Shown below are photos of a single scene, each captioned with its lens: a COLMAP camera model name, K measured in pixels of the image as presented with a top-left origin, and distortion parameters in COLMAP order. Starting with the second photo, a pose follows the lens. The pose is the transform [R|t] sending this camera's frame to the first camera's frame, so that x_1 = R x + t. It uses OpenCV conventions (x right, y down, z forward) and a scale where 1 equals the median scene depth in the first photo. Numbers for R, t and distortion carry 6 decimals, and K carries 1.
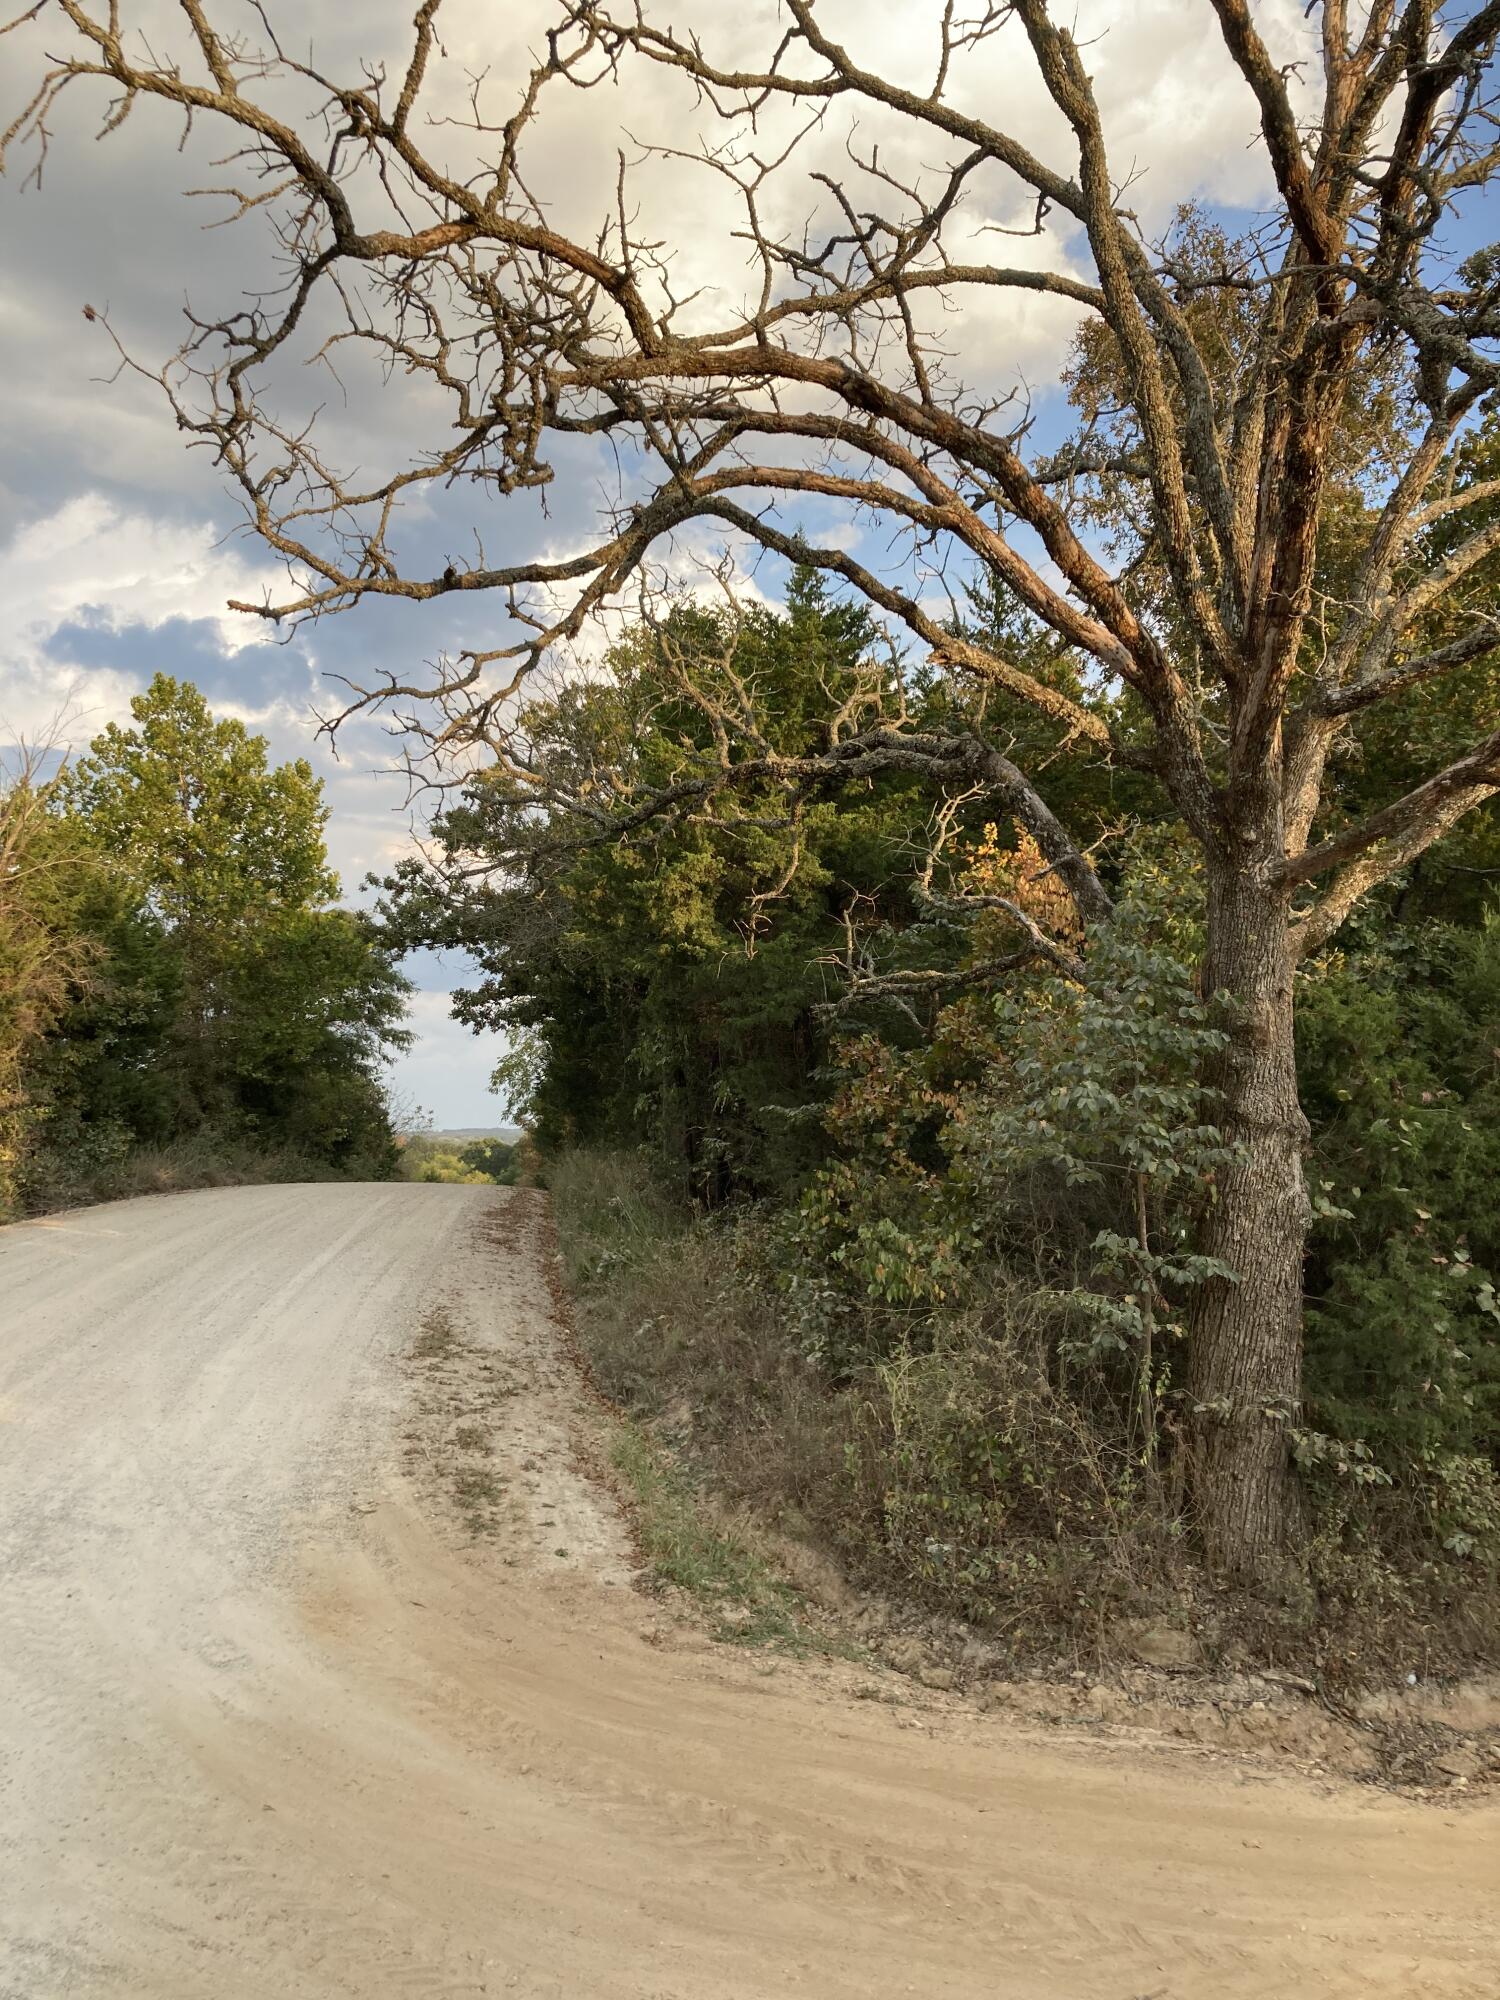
lens RADIAL K [[1638.3, 0, 748.9], [0, 1638.3, 995.2], [0, 0, 1]] dist [0.032703, -0.026952]
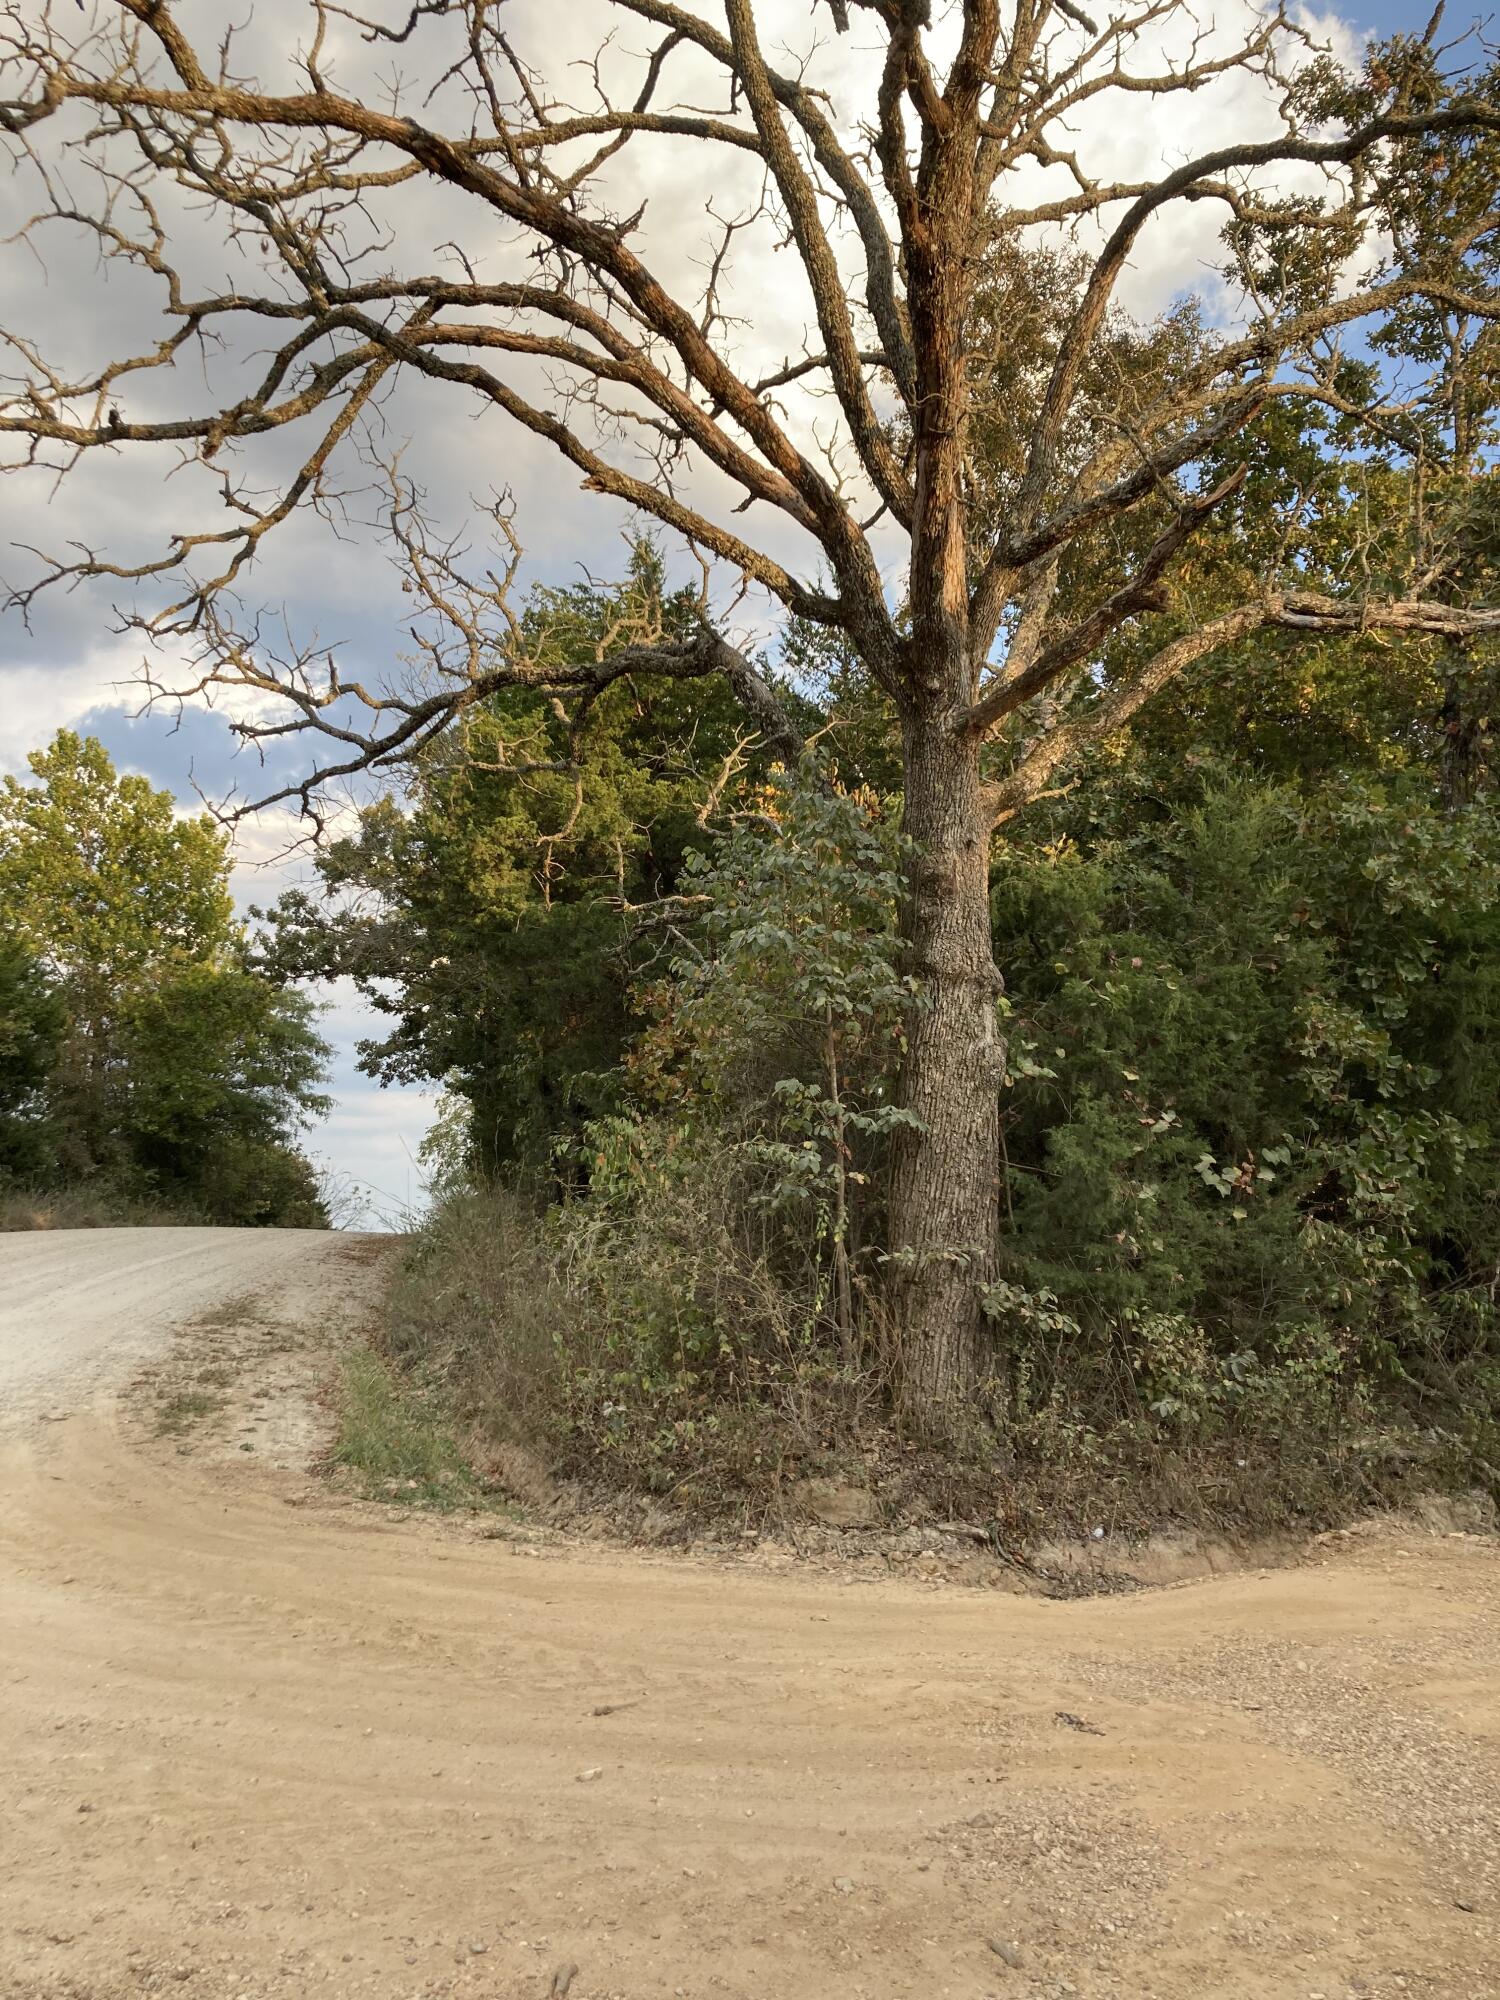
lens RADIAL K [[1639.5, 0, 751.4], [0, 1639.5, 984.9], [0, 0, 1]] dist [0.011410, 0.021151]
pose [[0.999690, -0.009552, 0.022982, 0.166784], [0.011017, 0.997859, -0.064463, 0.143783], [-0.022317, 0.064696, 0.997655, 0.028369]]
